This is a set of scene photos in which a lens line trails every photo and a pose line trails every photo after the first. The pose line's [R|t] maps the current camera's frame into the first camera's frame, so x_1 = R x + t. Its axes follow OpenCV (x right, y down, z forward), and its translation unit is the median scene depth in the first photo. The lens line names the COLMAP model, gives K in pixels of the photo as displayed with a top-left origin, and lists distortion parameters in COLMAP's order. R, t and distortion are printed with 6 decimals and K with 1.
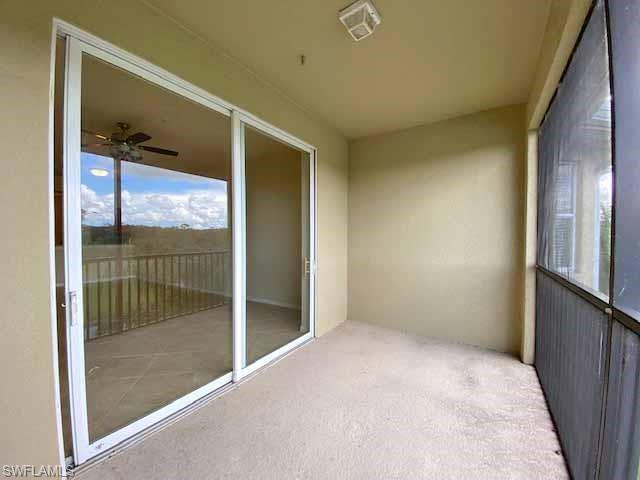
lens RADIAL K [[259.3, 0, 320.9], [0, 259.3, 242.7], [0, 0, 1]] dist [0.000909, 0.000071]
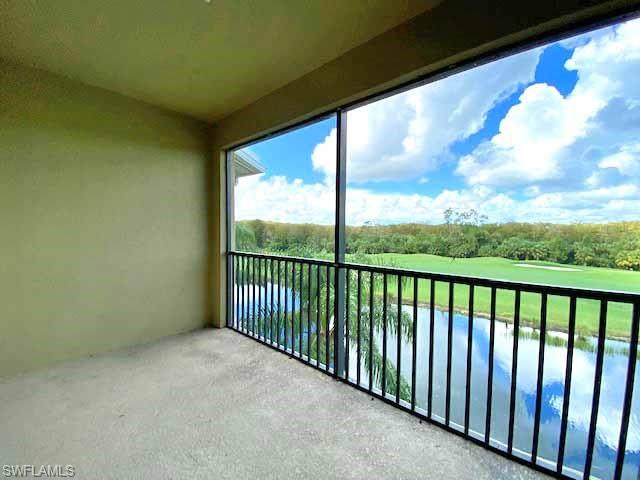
lens RADIAL K [[259.1, 0, 318.8], [0, 259.1, 242.2], [0, 0, 1]] dist [-0.000065, -0.017512]
pose [[0.137019, -0.037039, 0.989876, -0.434484], [0.016222, 0.999251, 0.035145, -0.005306], [-0.990436, 0.011242, 0.137517, 0.339027]]
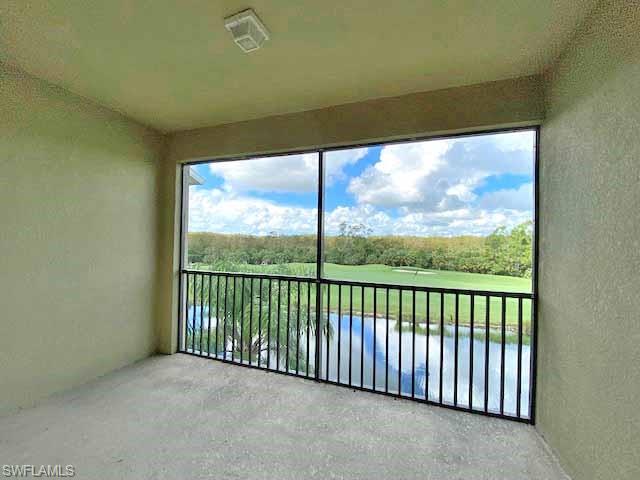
lens RADIAL K [[259.0, 0, 320.7], [0, 259.0, 239.5], [0, 0, 1]] dist [0.000429, -0.014729]
pose [[-0.246267, 0.009189, 0.969159, -0.557862], [0.003979, 0.999956, -0.008470, -0.052654], [-0.969194, 0.001771, -0.246293, 0.649205]]
